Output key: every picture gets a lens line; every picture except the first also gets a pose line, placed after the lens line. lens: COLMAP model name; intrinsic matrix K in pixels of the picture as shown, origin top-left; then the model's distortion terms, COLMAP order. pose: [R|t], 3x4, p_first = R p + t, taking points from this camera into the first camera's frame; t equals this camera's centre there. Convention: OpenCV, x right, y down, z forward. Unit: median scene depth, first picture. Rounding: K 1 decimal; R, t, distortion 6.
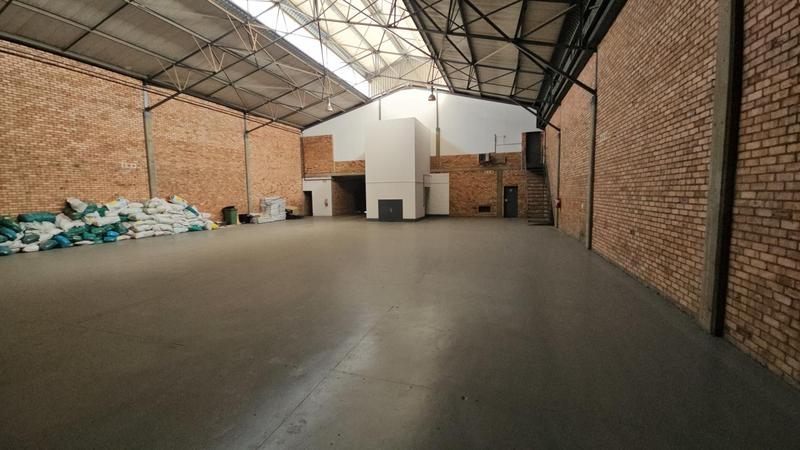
lens RADIAL K [[326.3, 0, 393.4], [0, 326.3, 222.3], [0, 0, 1]] dist [0.014121, -0.008378]
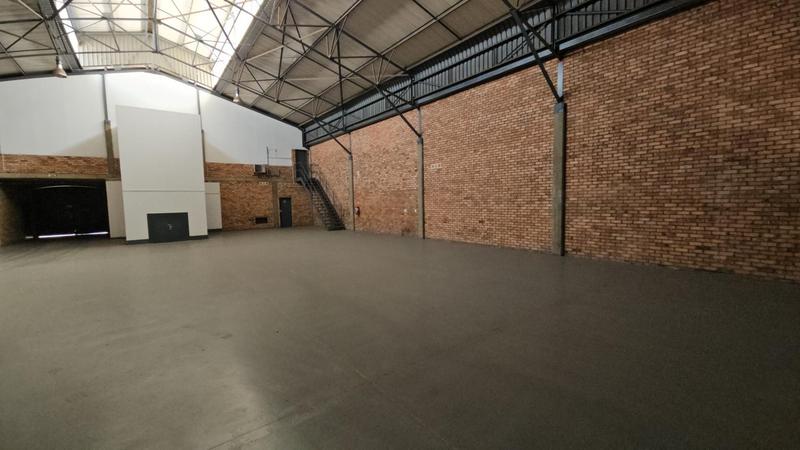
lens RADIAL K [[326.3, 0, 393.4], [0, 326.3, 222.3], [0, 0, 1]] dist [0.014121, -0.008378]
pose [[0.566872, -0.052964, 0.822101, -0.462859], [0.086283, 0.996260, 0.004688, -0.007674], [-0.819275, 0.068275, 0.569322, 0.163033]]
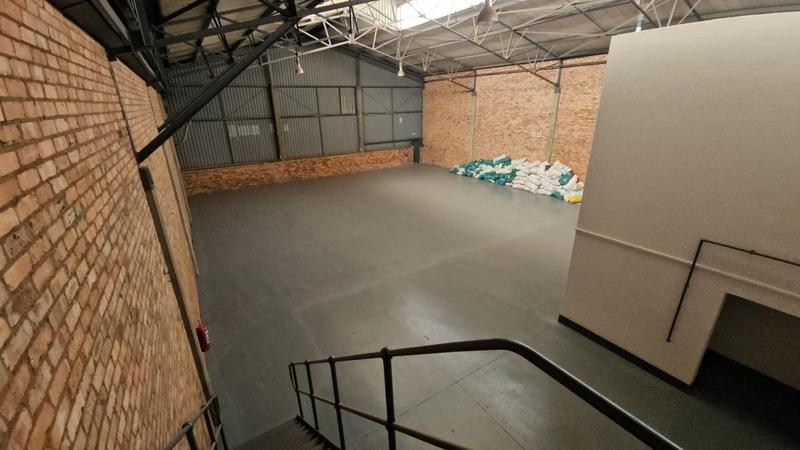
lens RADIAL K [[326.3, 0, 393.4], [0, 326.3, 222.3], [0, 0, 1]] dist [0.014121, -0.008378]
pose [[-0.634264, 0.294837, -0.714689, 0.595903], [-0.037319, 0.911673, 0.409219, -0.358247], [0.772215, 0.286224, -0.567238, 1.358728]]
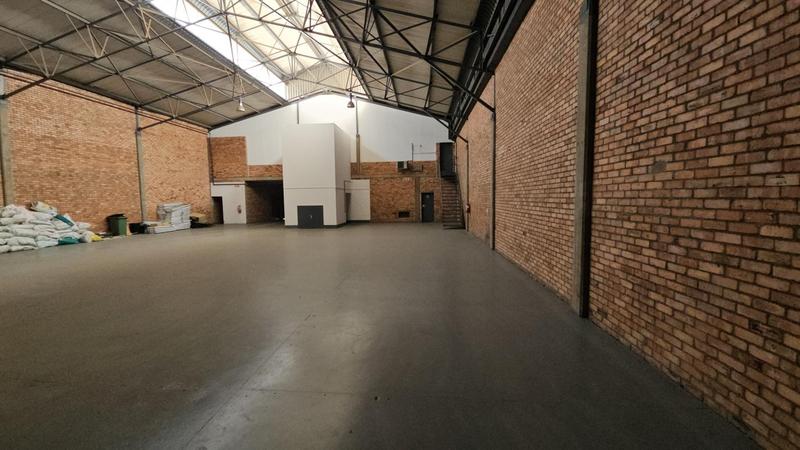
lens RADIAL K [[326.3, 0, 393.4], [0, 326.3, 222.3], [0, 0, 1]] dist [0.014121, -0.008378]
pose [[0.972718, -0.015383, 0.231481, 0.007226], [0.019560, 0.999684, -0.015760, 0.000070], [-0.231165, 0.019857, 0.972712, -0.004833]]
